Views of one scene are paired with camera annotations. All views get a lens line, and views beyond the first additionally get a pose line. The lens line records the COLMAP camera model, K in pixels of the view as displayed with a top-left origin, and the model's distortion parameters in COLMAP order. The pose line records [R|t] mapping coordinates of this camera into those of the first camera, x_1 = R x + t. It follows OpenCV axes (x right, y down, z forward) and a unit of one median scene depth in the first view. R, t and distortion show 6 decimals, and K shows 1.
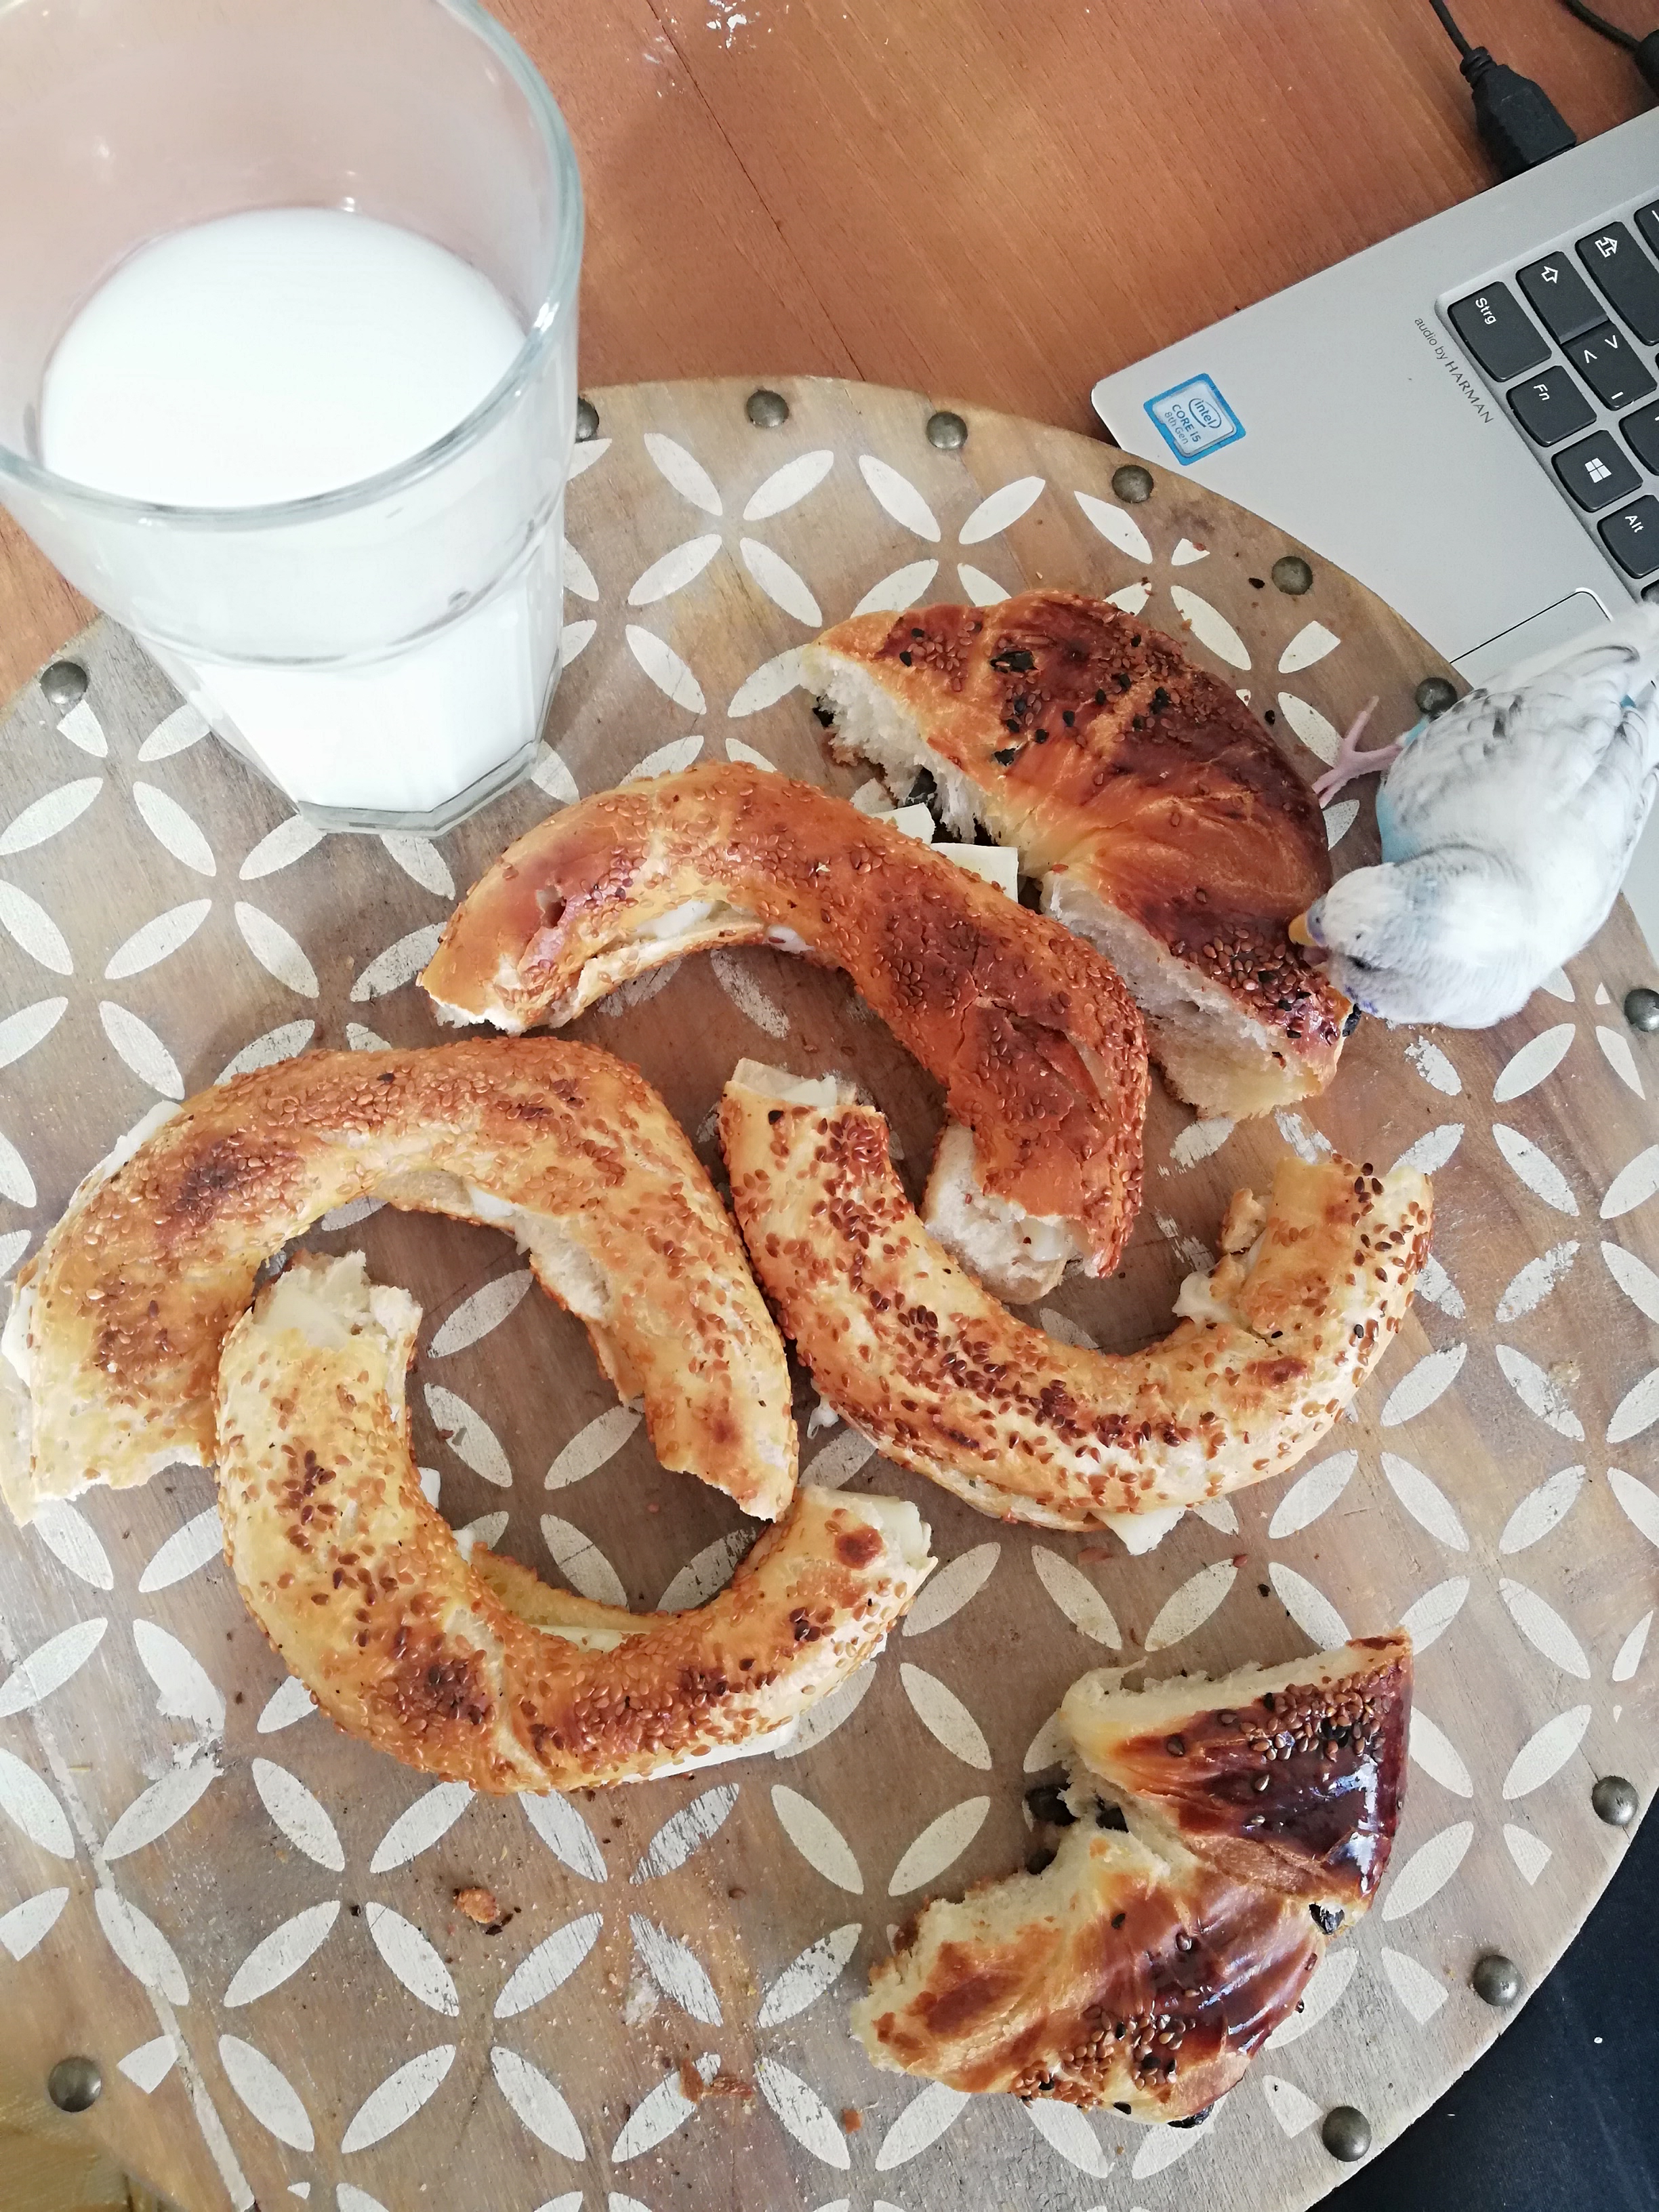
lens RADIAL K [[1752.4, 0, 833.7], [0, 1752.4, 1106.6], [0, 0, 1]] dist [0.046222, -0.105134]
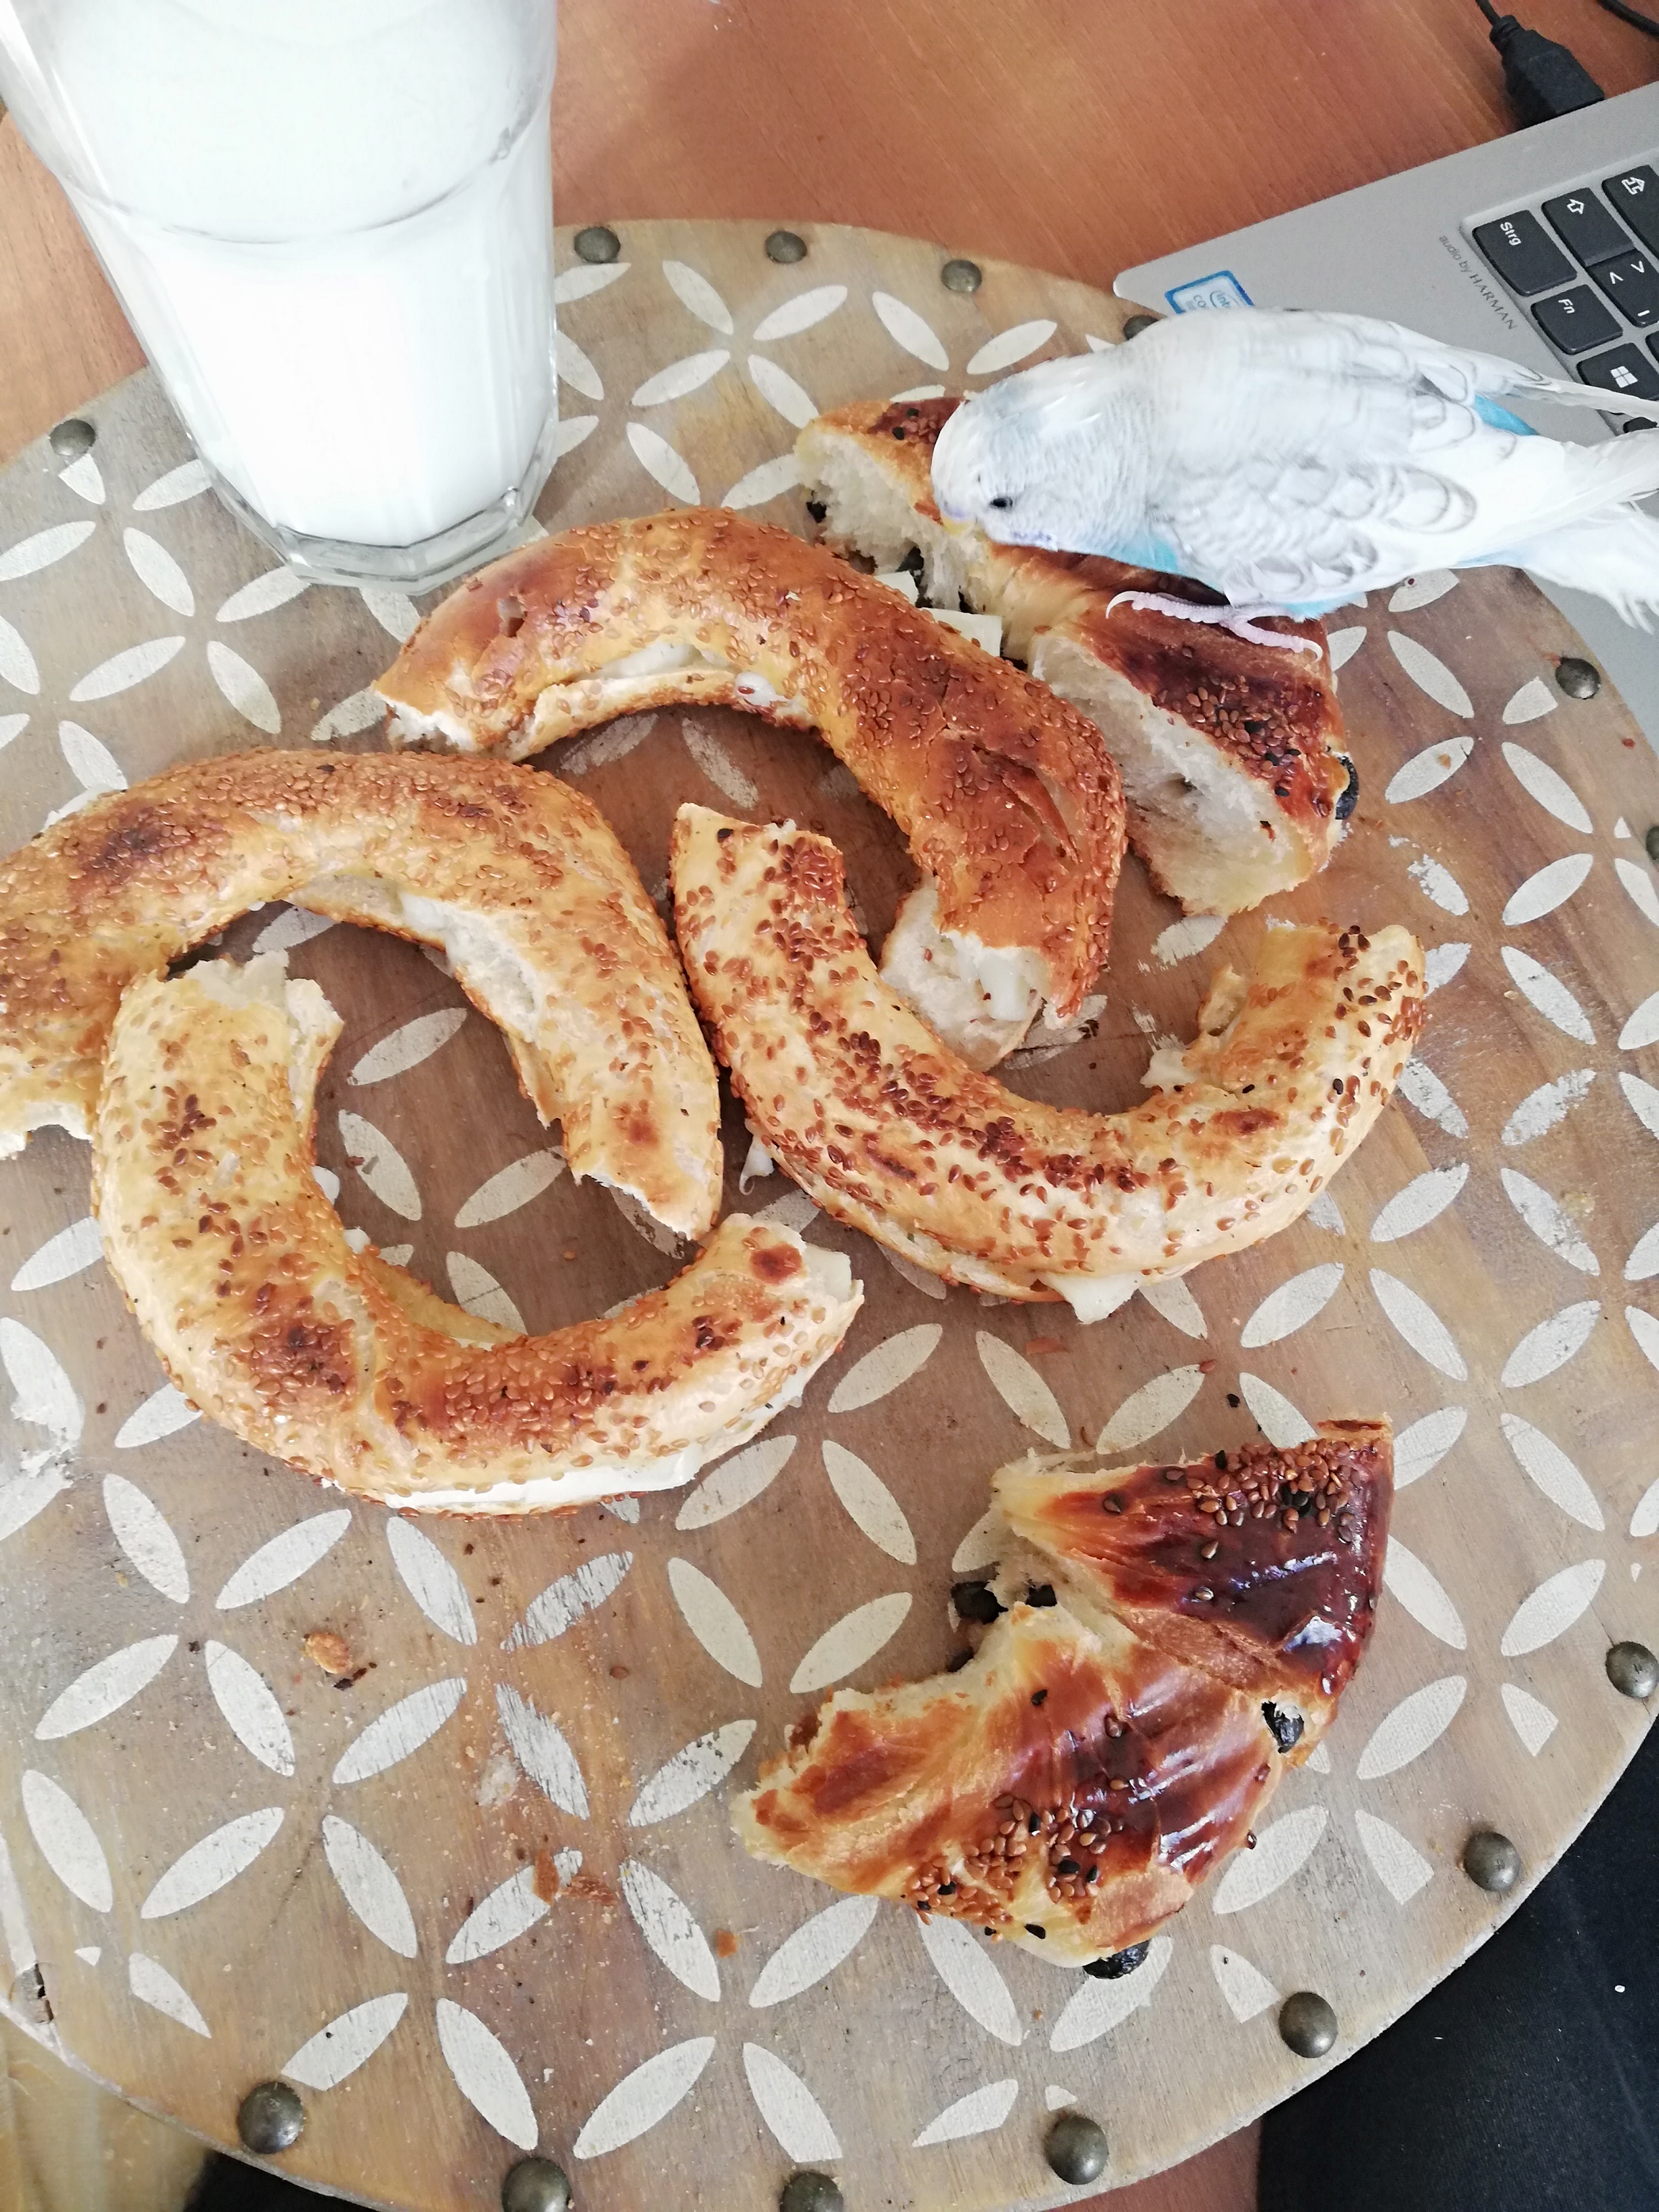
lens RADIAL K [[1752.4, 0, 821.1], [0, 1752.4, 1071.5], [0, 0, 1]] dist [0.046222, -0.105134]
pose [[0.996932, 0.055400, -0.055295, 0.078405], [-0.063141, 0.986697, -0.149810, 0.270794], [0.046260, 0.152842, 0.987167, 0.078503]]
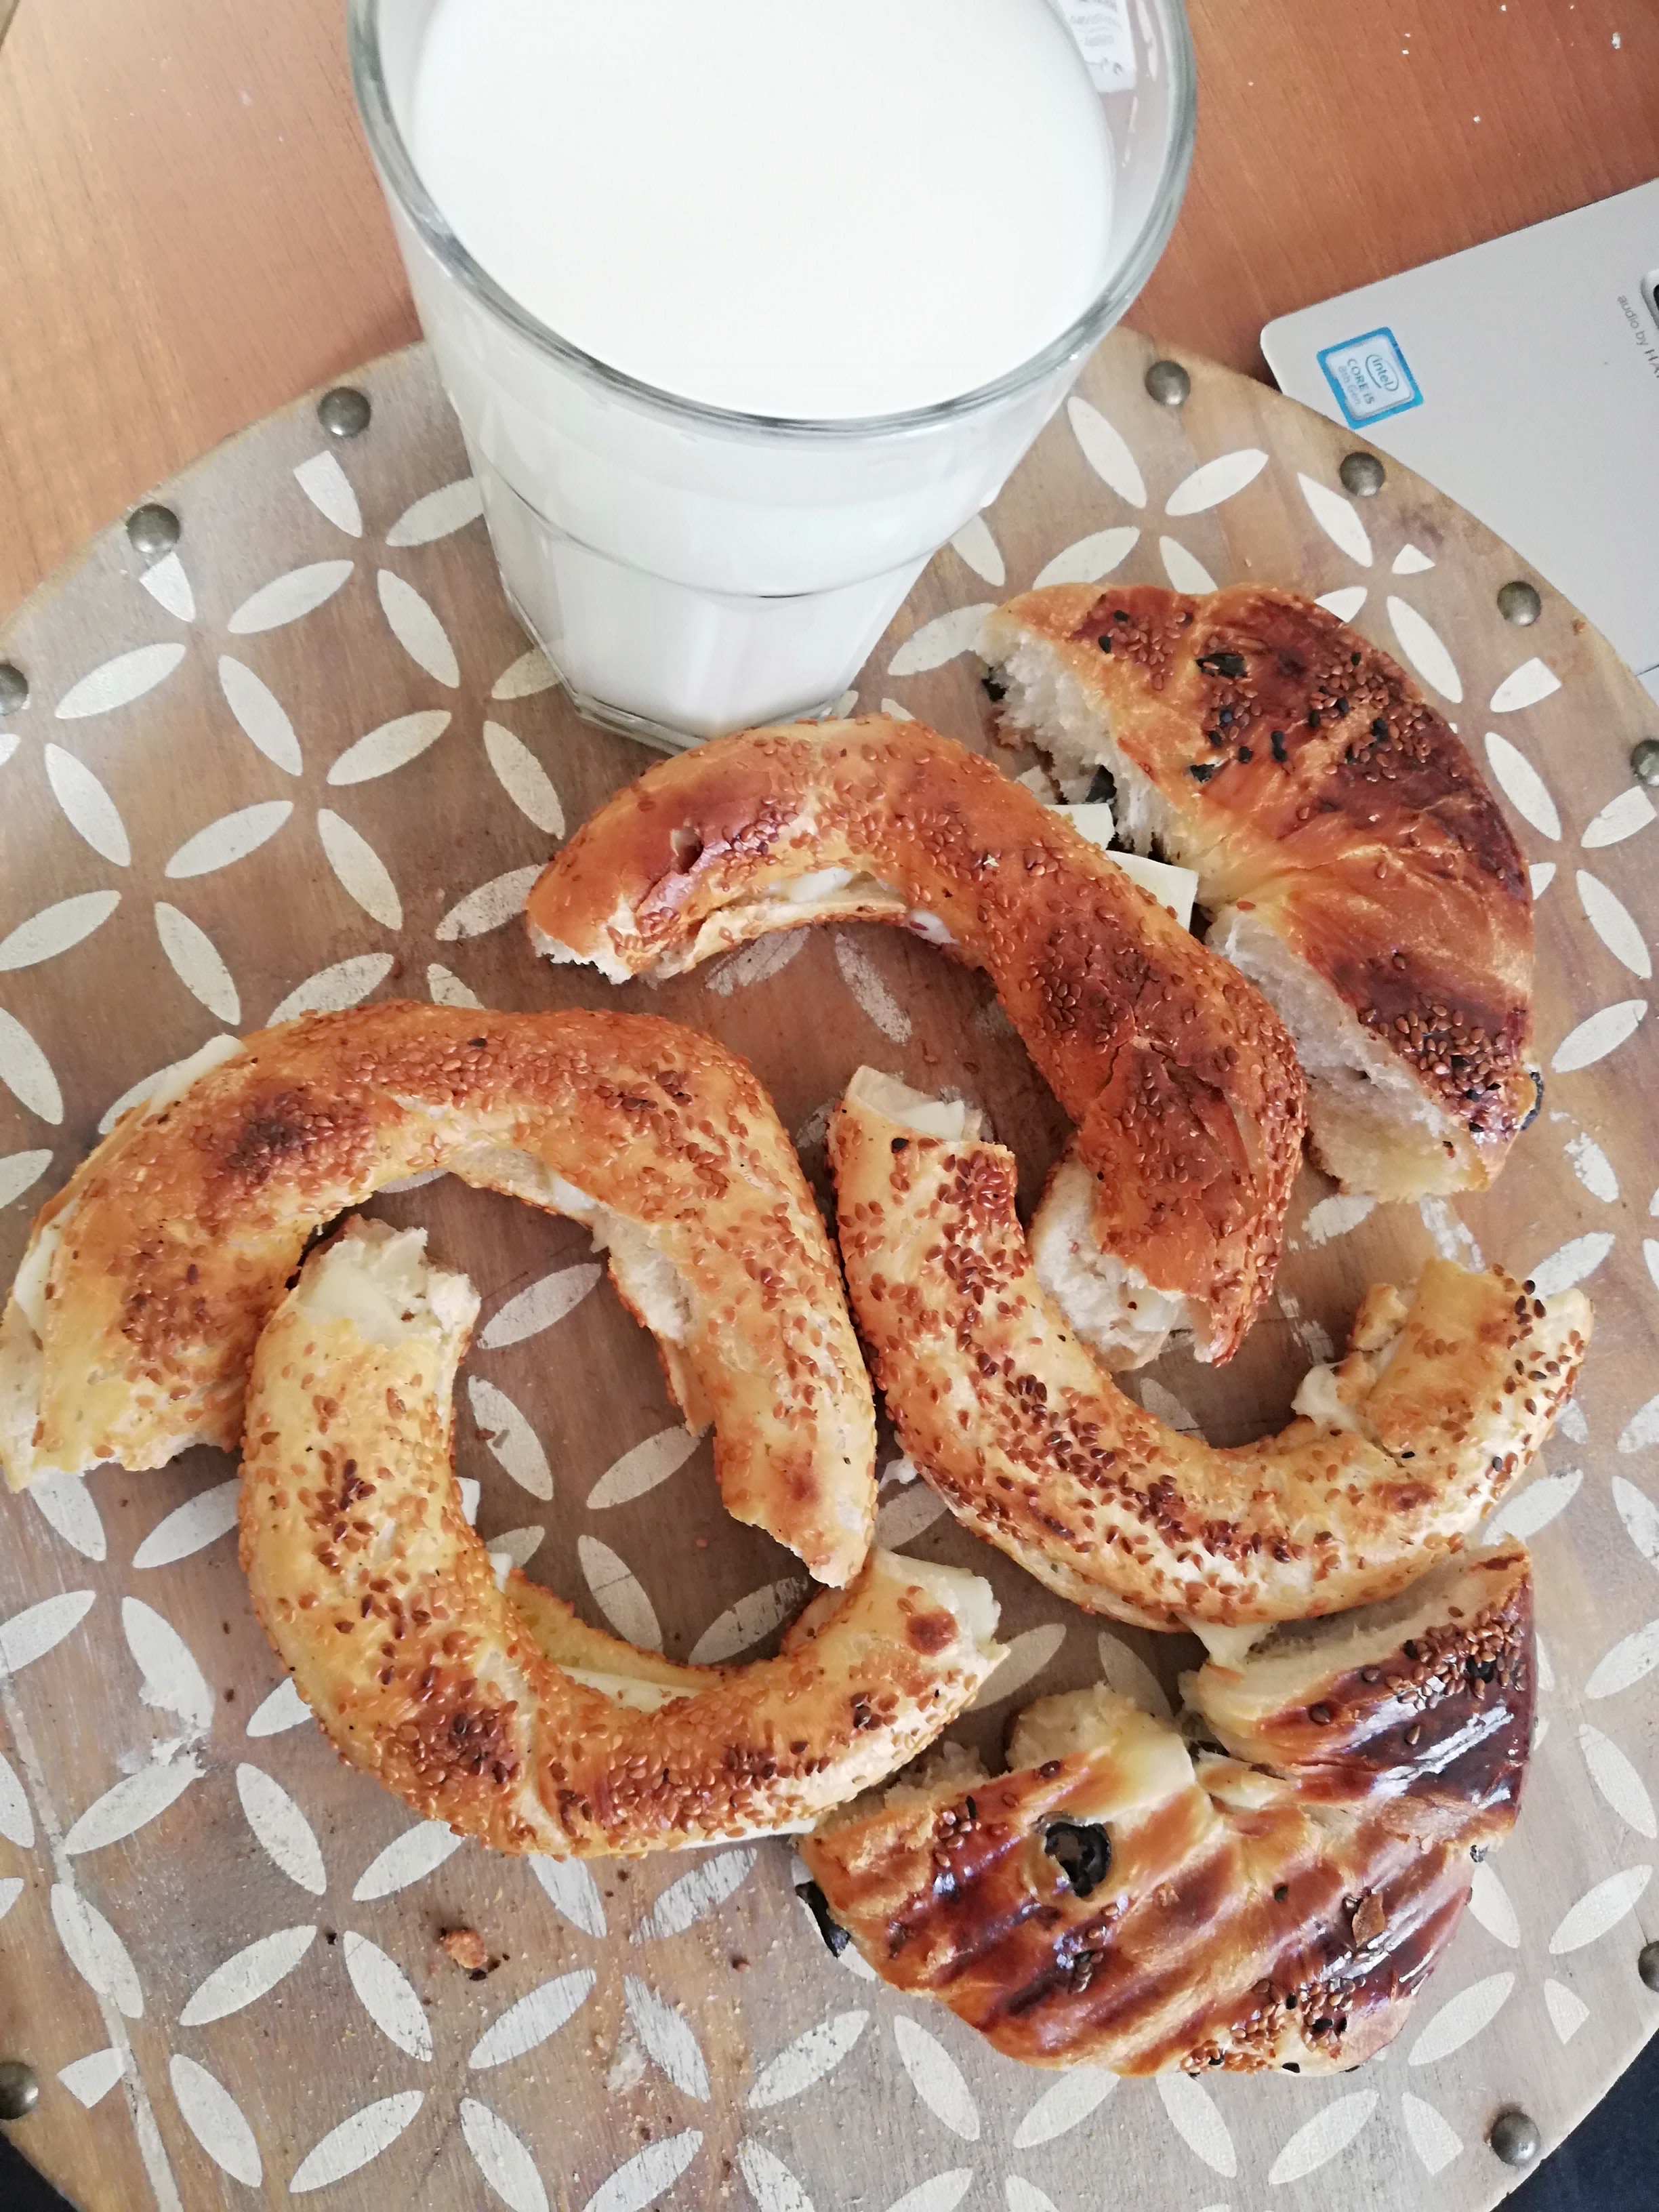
lens RADIAL K [[1752.4, 0, 837.3], [0, 1752.4, 1110.4], [0, 0, 1]] dist [0.046222, -0.105134]
pose [[0.989920, 0.137963, 0.031997, -0.095637], [-0.139899, 0.987736, 0.069325, -0.069145], [-0.022040, -0.073103, 0.997081, 0.104244]]
